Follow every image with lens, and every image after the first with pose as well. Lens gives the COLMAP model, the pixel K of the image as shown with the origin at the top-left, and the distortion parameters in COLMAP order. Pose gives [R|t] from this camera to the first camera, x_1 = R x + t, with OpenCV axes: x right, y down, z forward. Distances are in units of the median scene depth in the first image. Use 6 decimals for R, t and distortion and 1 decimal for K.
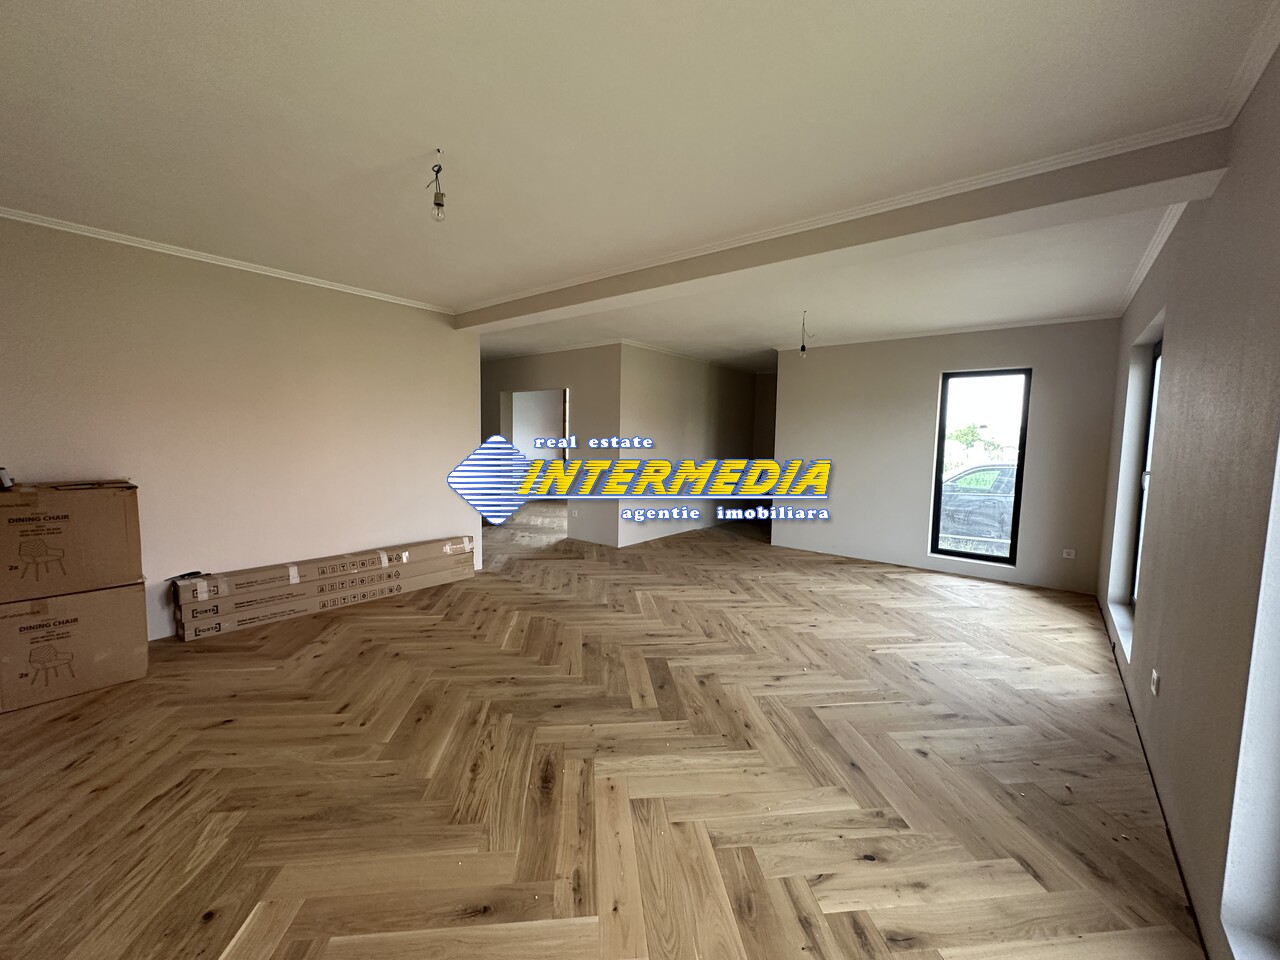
lens RADIAL K [[509.0, 0, 637.4], [0, 509.0, 481.2], [0, 0, 1]] dist [-0.004420, 0.000505]
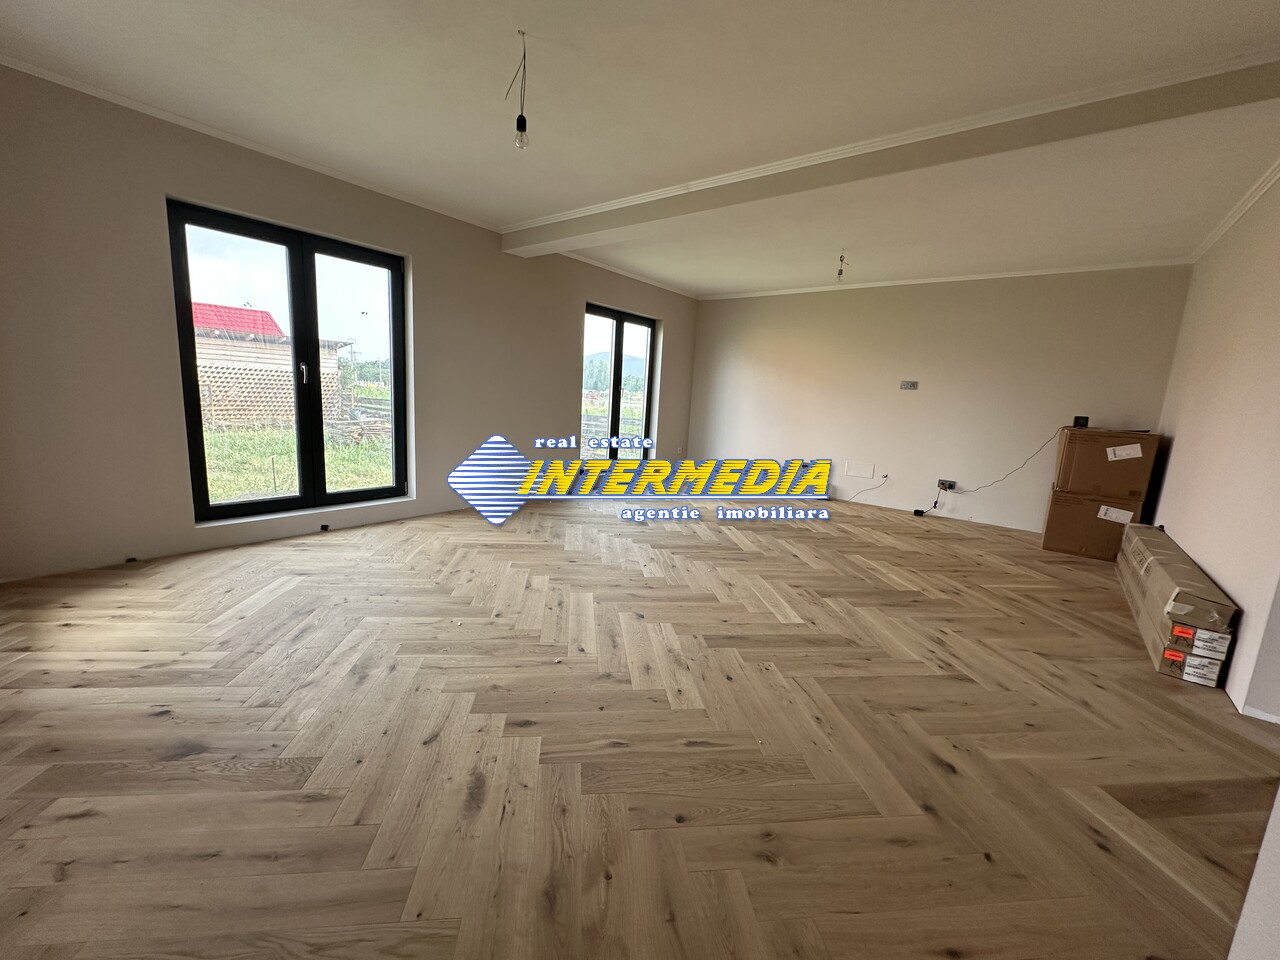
lens RADIAL K [[509.0, 0, 640.9], [0, 509.0, 476.8], [0, 0, 1]] dist [-0.004420, 0.000505]
pose [[-0.997066, -0.070797, -0.029102, 0.245956], [-0.075829, 0.965450, 0.249311, -0.093665], [0.010446, 0.250786, -0.967986, 1.743245]]
